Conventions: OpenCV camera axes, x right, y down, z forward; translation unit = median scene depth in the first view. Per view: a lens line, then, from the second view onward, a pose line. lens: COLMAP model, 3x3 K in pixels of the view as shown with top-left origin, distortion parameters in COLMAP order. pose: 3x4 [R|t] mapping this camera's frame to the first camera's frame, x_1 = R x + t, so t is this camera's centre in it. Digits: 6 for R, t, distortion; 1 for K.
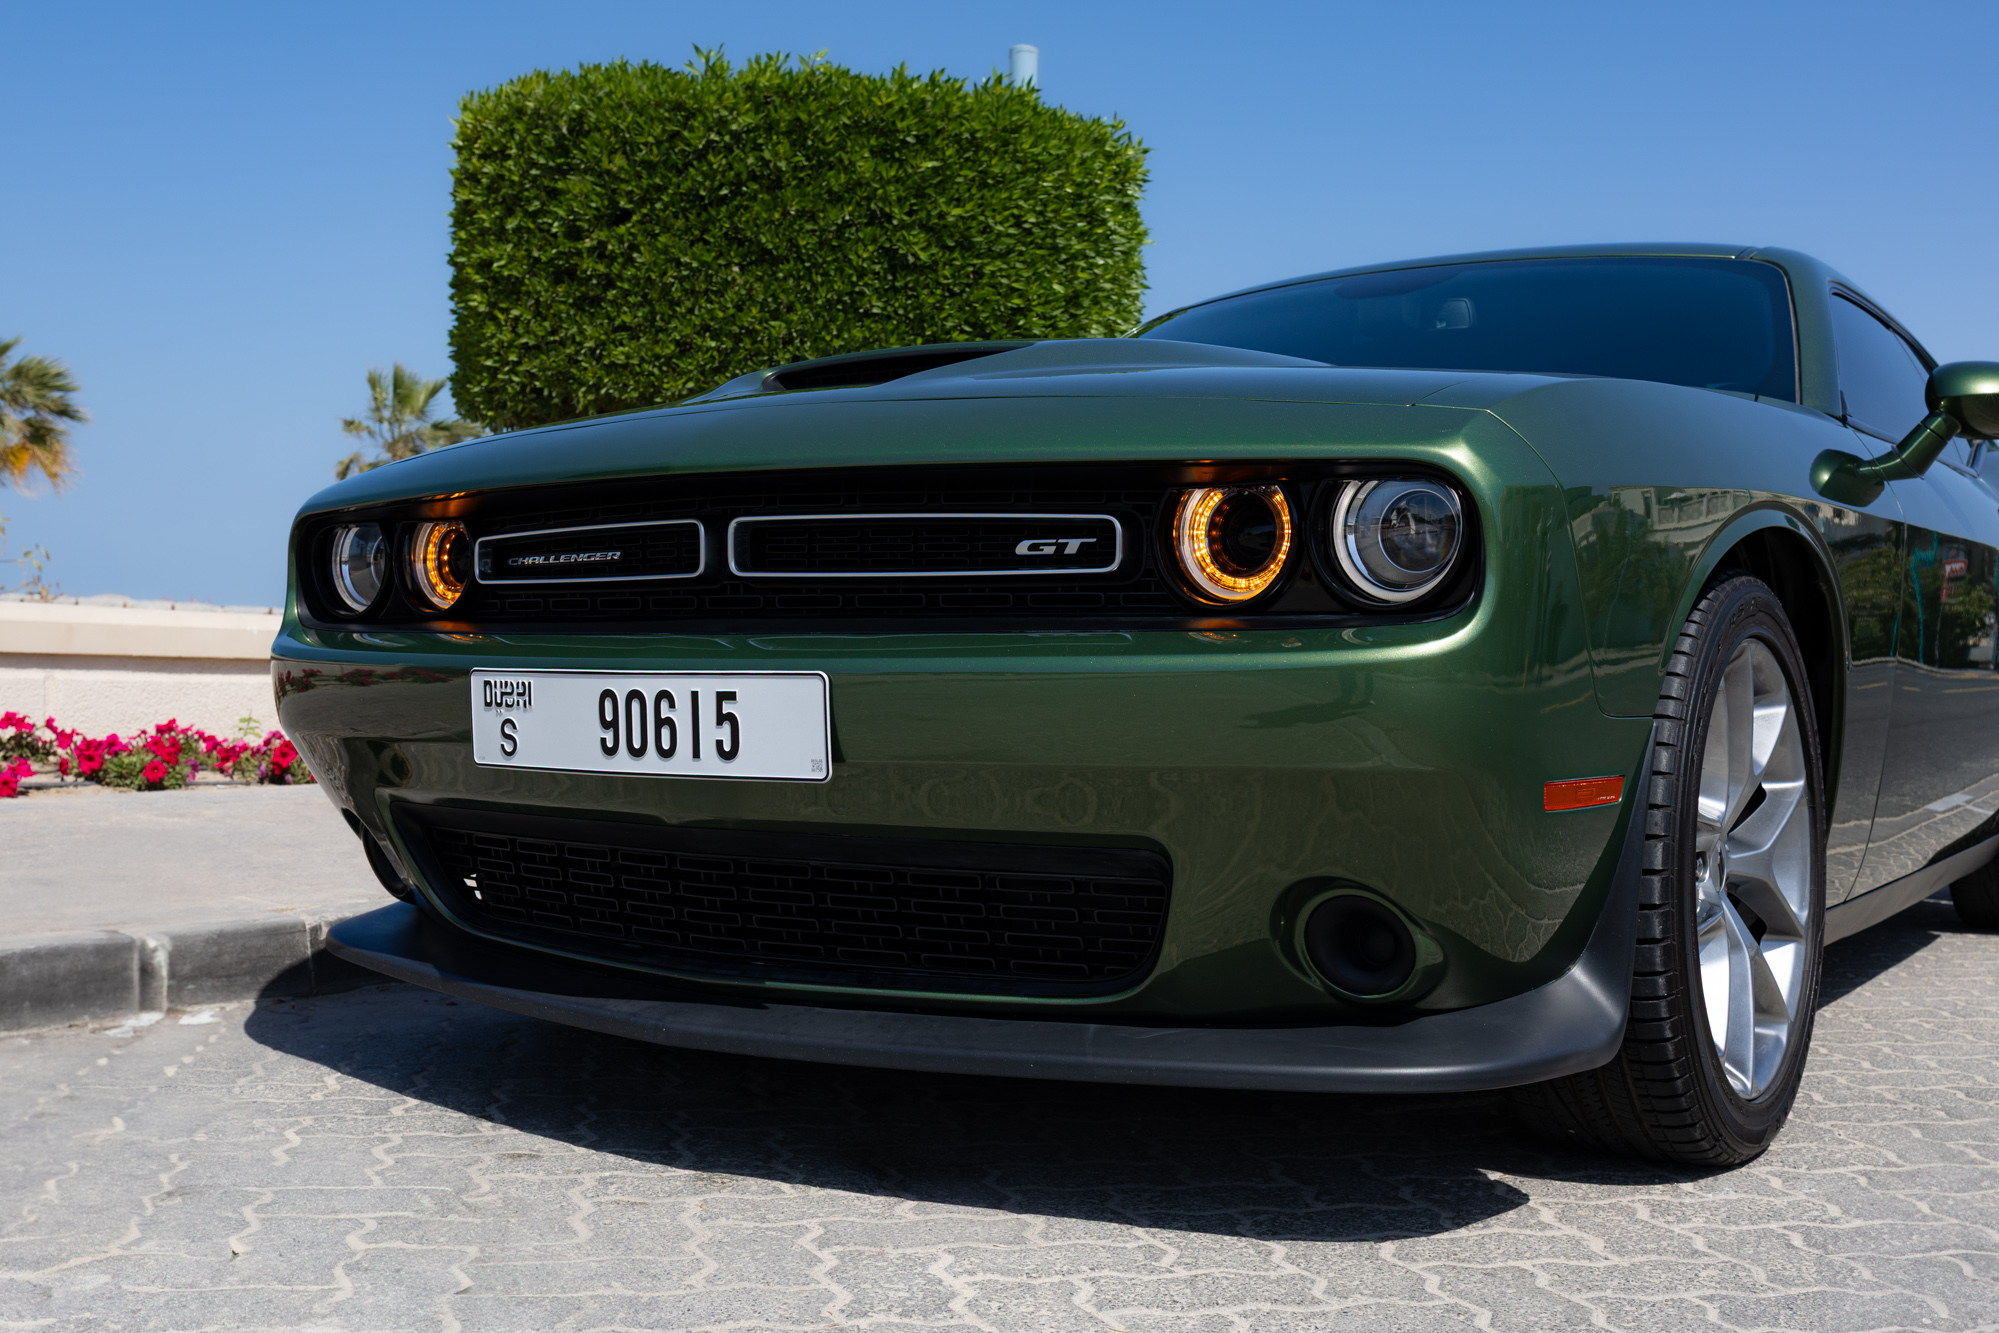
lens RADIAL K [[2008.4, 0, 1060.8], [0, 2008.4, 666.9], [0, 0, 1]] dist [0.012449, -0.028639]
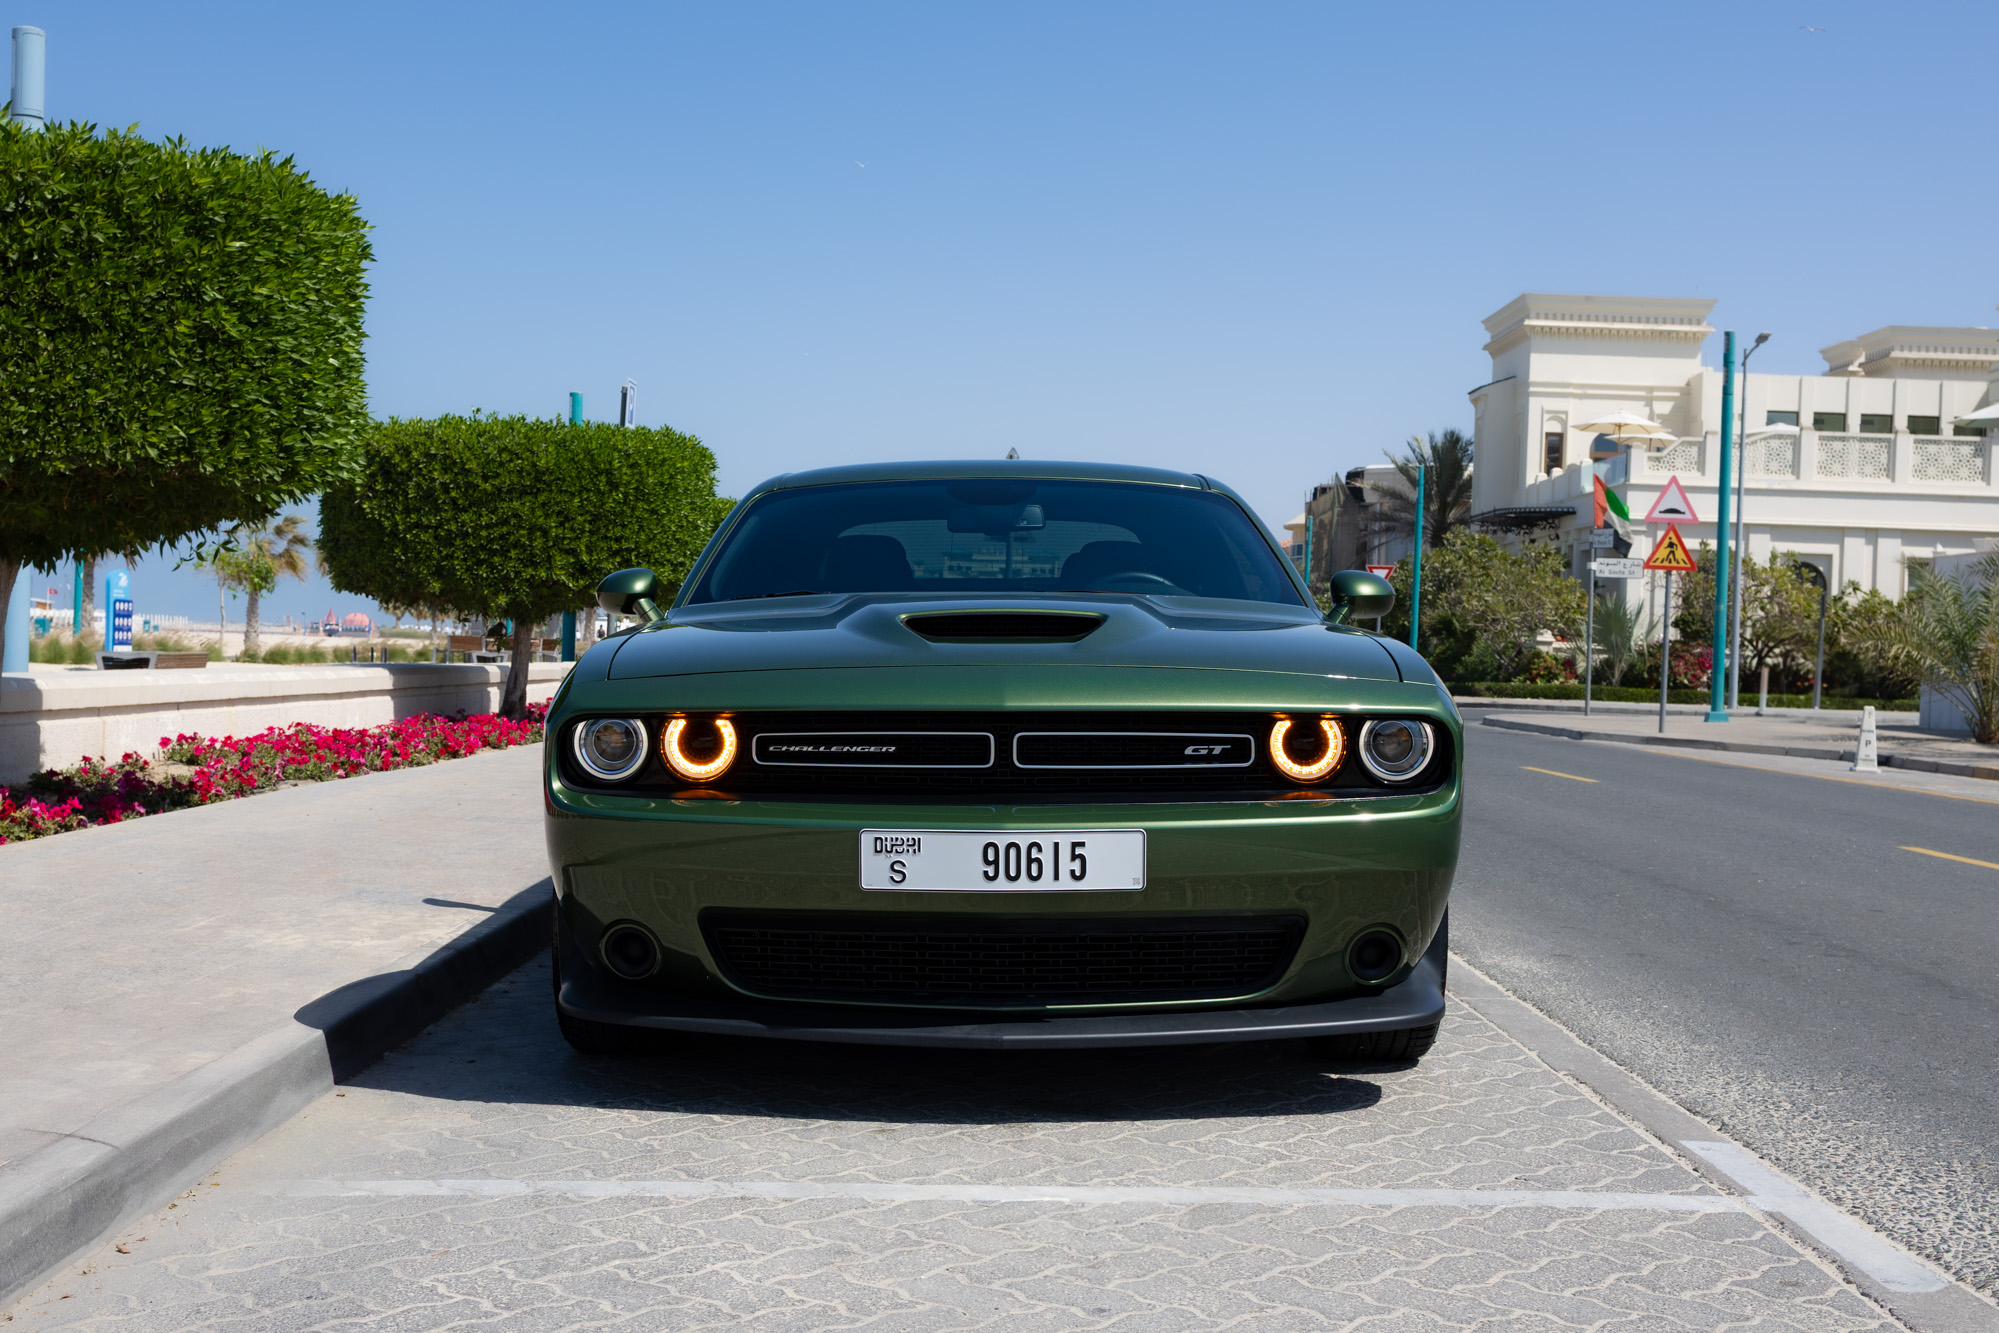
lens RADIAL K [[2008.4, 0, 1060.8], [0, 2008.4, 666.9], [0, 0, 1]] dist [0.012449, -0.028639]
pose [[0.851926, -0.008896, 0.523587, -1.022379], [0.006825, 0.999959, 0.005884, -0.140847], [-0.523619, -0.001439, 0.851952, -0.458441]]
